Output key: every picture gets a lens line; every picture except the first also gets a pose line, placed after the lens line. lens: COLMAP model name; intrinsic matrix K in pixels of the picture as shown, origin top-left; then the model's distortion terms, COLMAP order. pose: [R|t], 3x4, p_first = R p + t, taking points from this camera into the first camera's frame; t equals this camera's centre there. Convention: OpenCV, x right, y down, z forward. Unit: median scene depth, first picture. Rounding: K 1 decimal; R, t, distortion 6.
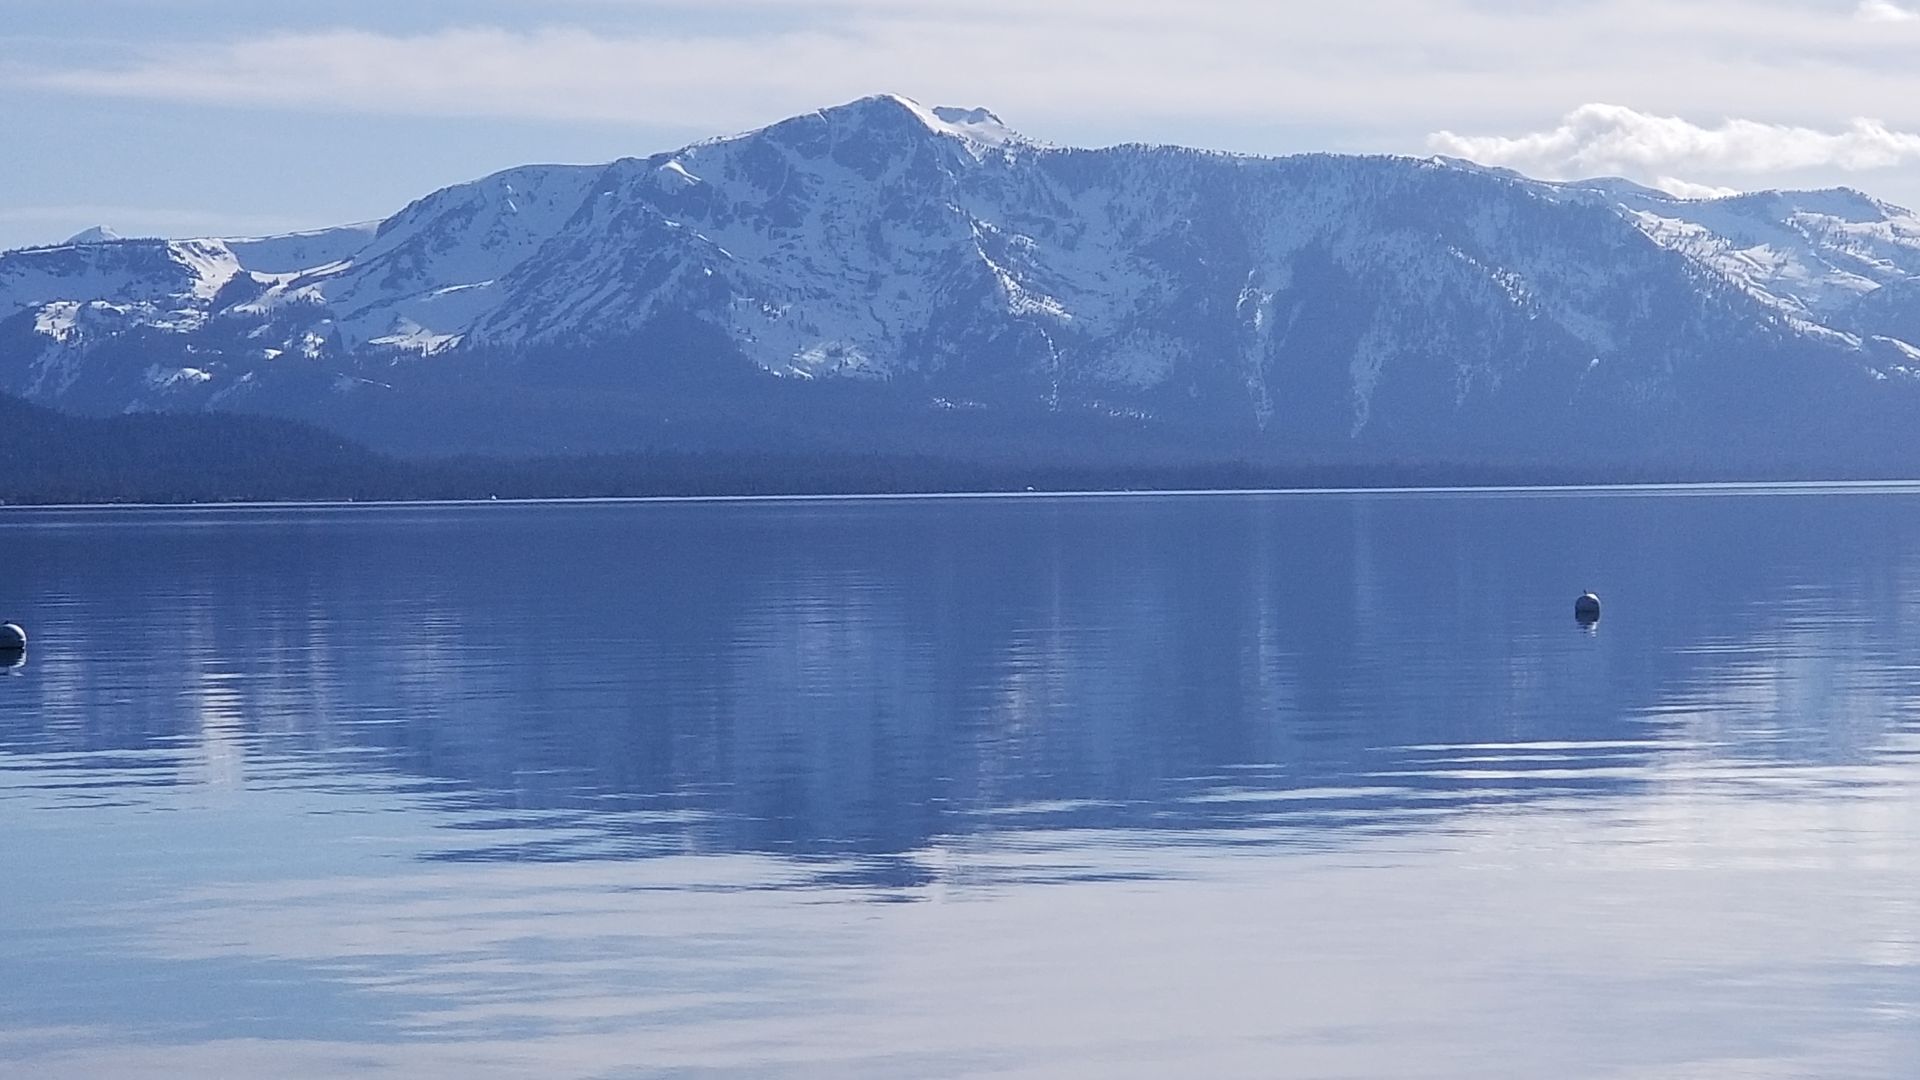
lens RADIAL K [[1490.8, 0, 959.7], [0, 1490.8, 540.8], [0, 0, 1]] dist [0.052636, -0.115294]
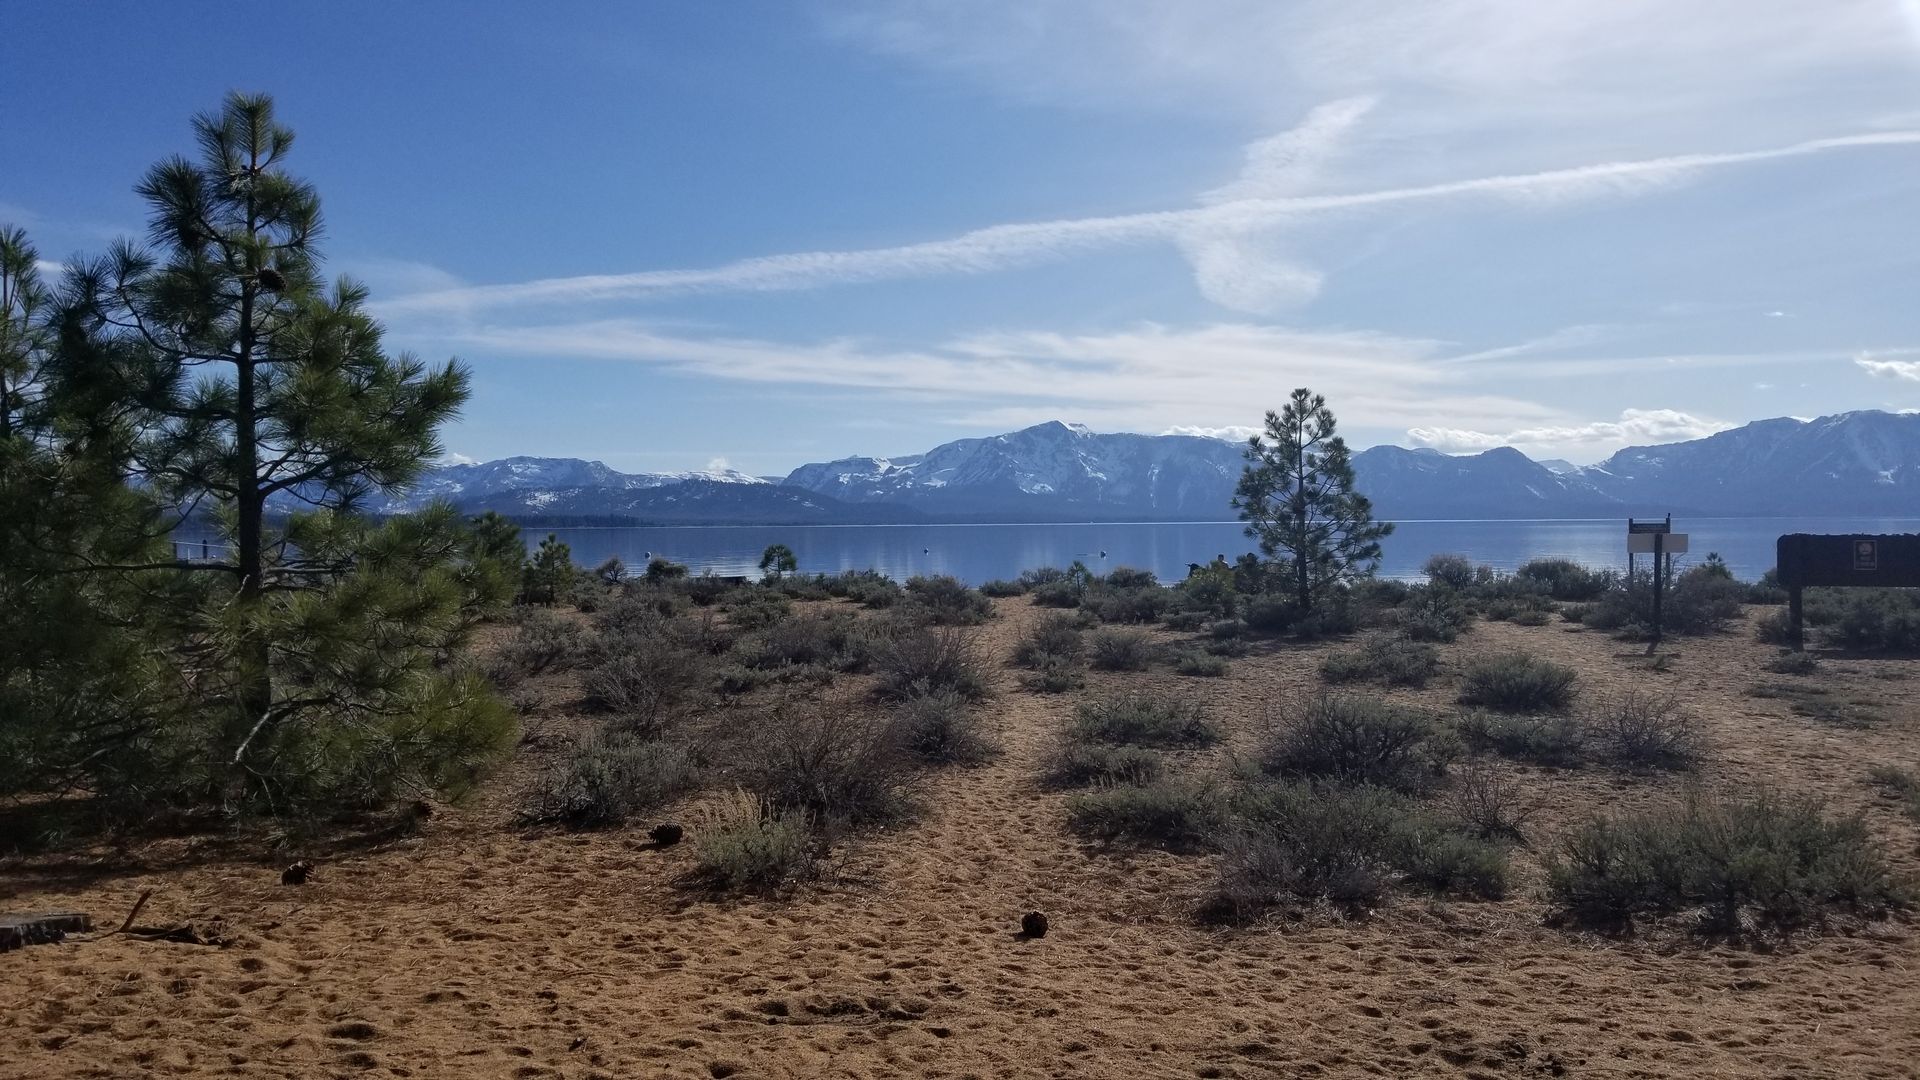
lens RADIAL K [[1490.8, 0, 959.8], [0, 1490.8, 538.8], [0, 0, 1]] dist [0.052636, -0.115294]
pose [[0.990873, 0.005276, -0.134693, 0.222018], [-0.004494, 0.999971, 0.006111, -0.014576], [0.134722, -0.005450, 0.990869, -2.837189]]
